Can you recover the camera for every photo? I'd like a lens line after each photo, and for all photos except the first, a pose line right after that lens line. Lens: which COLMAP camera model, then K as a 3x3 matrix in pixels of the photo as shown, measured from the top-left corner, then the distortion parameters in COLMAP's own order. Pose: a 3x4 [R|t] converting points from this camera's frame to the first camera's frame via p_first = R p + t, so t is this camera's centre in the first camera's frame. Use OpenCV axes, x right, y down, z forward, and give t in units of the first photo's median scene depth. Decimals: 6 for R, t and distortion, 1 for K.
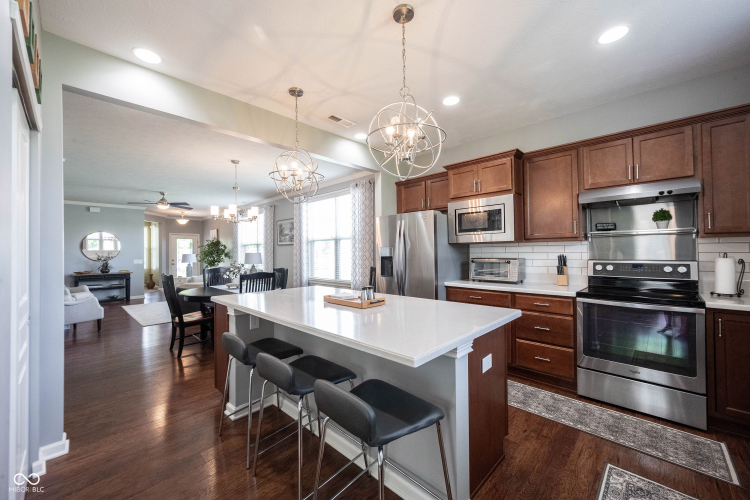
lens RADIAL K [[296.3, 0, 374.8], [0, 296.3, 249.2], [0, 0, 1]] dist [-0.000983, -0.000145]
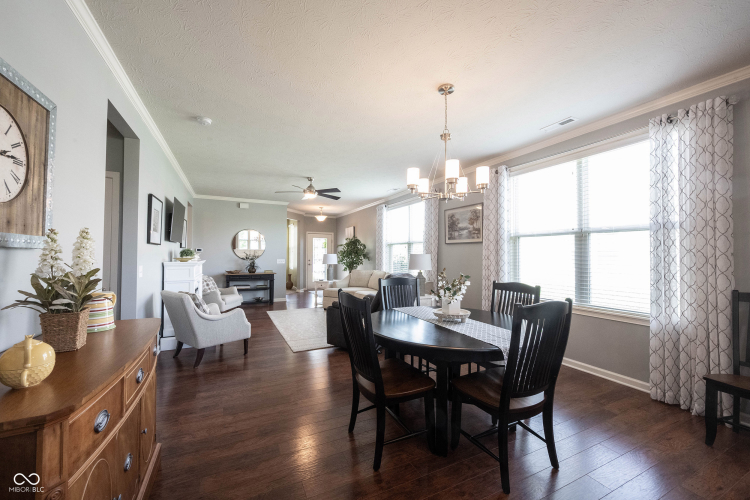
lens RADIAL K [[296.3, 0, 374.8], [0, 296.3, 249.2], [0, 0, 1]] dist [-0.000983, -0.000145]
pose [[0.941446, 0.011429, -0.336969, -0.225123], [-0.013895, 0.999891, -0.004907, 0.004593], [0.336876, 0.009302, 0.941503, 0.242125]]
